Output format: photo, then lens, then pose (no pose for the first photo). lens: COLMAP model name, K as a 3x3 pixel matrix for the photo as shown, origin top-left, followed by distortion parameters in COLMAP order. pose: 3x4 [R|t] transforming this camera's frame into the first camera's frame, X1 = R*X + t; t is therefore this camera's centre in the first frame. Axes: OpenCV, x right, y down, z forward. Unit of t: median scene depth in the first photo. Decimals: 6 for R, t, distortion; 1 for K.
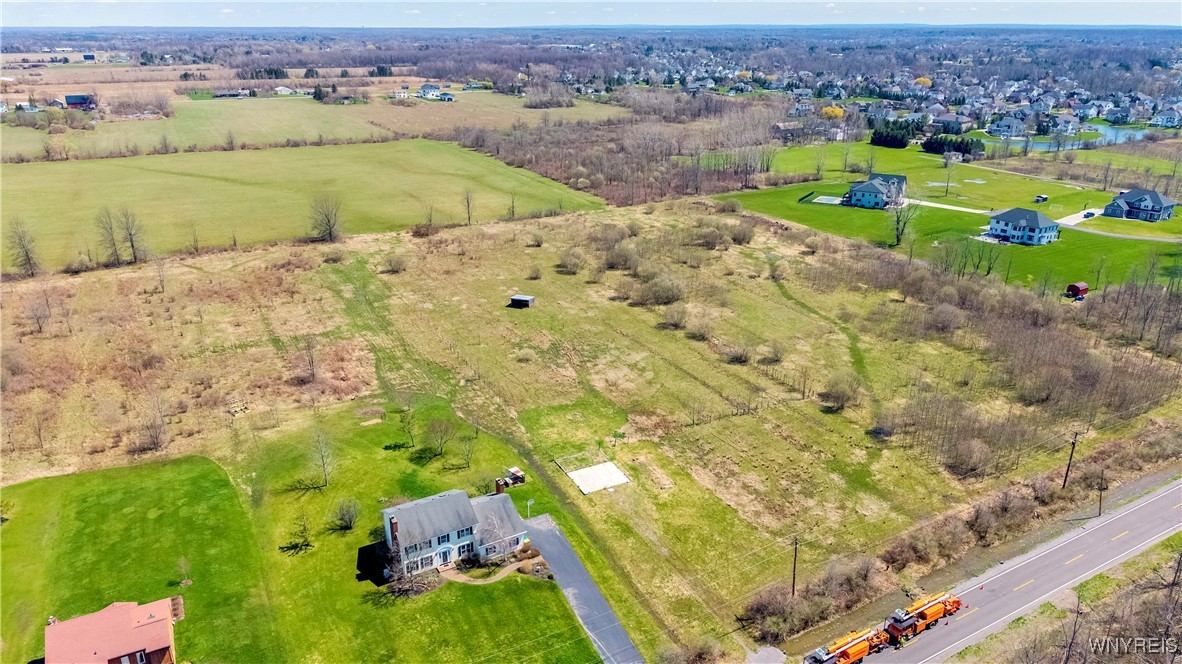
lens RADIAL K [[788.7, 0, 591.0], [0, 788.7, 332.0], [0, 0, 1]] dist [0.028367, -0.033236]
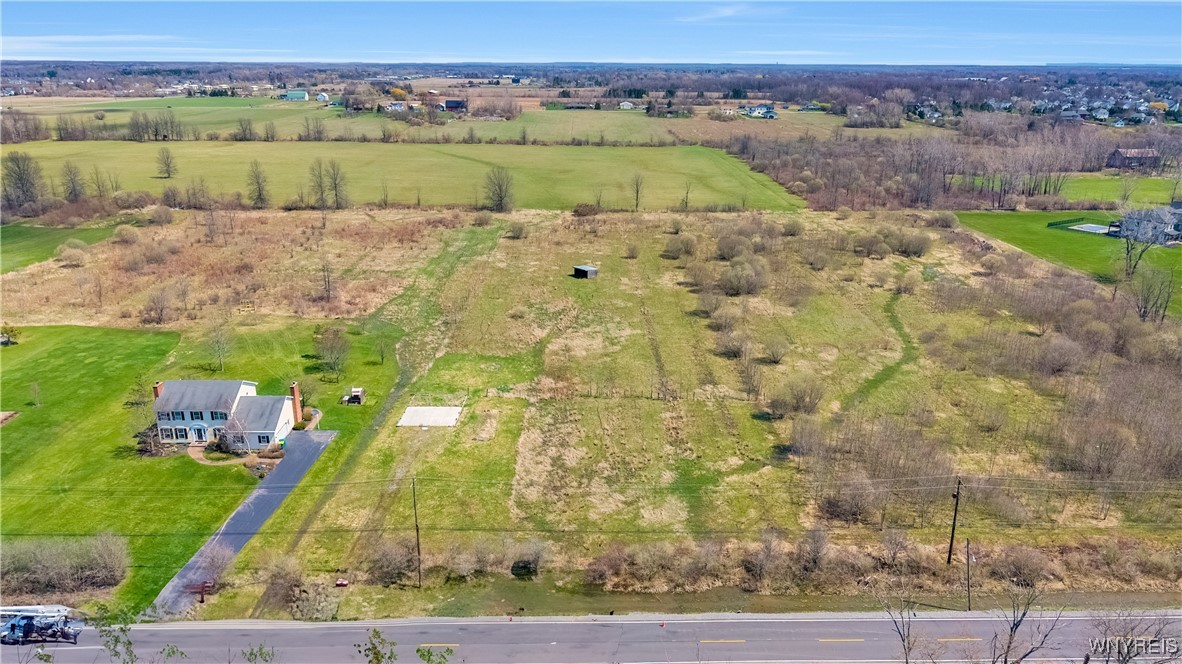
lens RADIAL K [[788.7, 0, 591.0], [0, 788.7, 332.0], [0, 0, 1]] dist [0.028367, -0.033236]
pose [[0.883853, 0.155502, -0.441162, 0.308552], [-0.173750, 0.984789, -0.000982, 0.028832], [0.434299, 0.077520, 0.897427, 0.124994]]
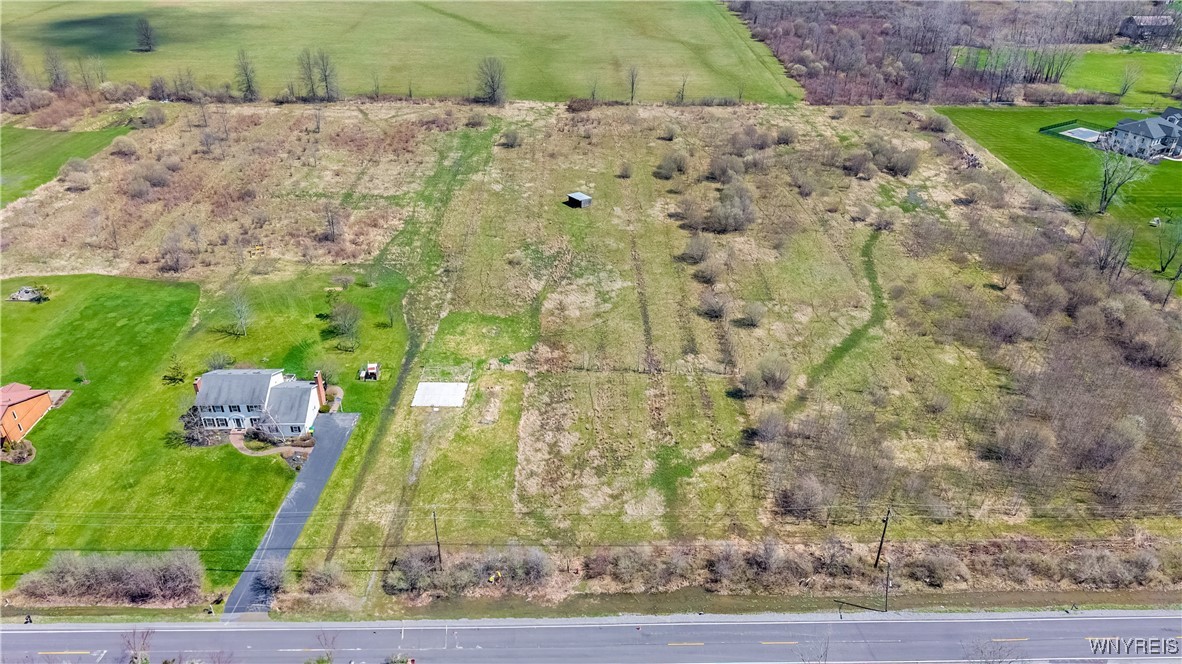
lens RADIAL K [[788.7, 0, 591.0], [0, 788.7, 332.0], [0, 0, 1]] dist [0.028367, -0.033236]
pose [[0.885661, 0.254965, -0.388068, 0.307224], [-0.180633, 0.959110, 0.217900, -0.085642], [0.427757, -0.122888, 0.895501, 0.083494]]
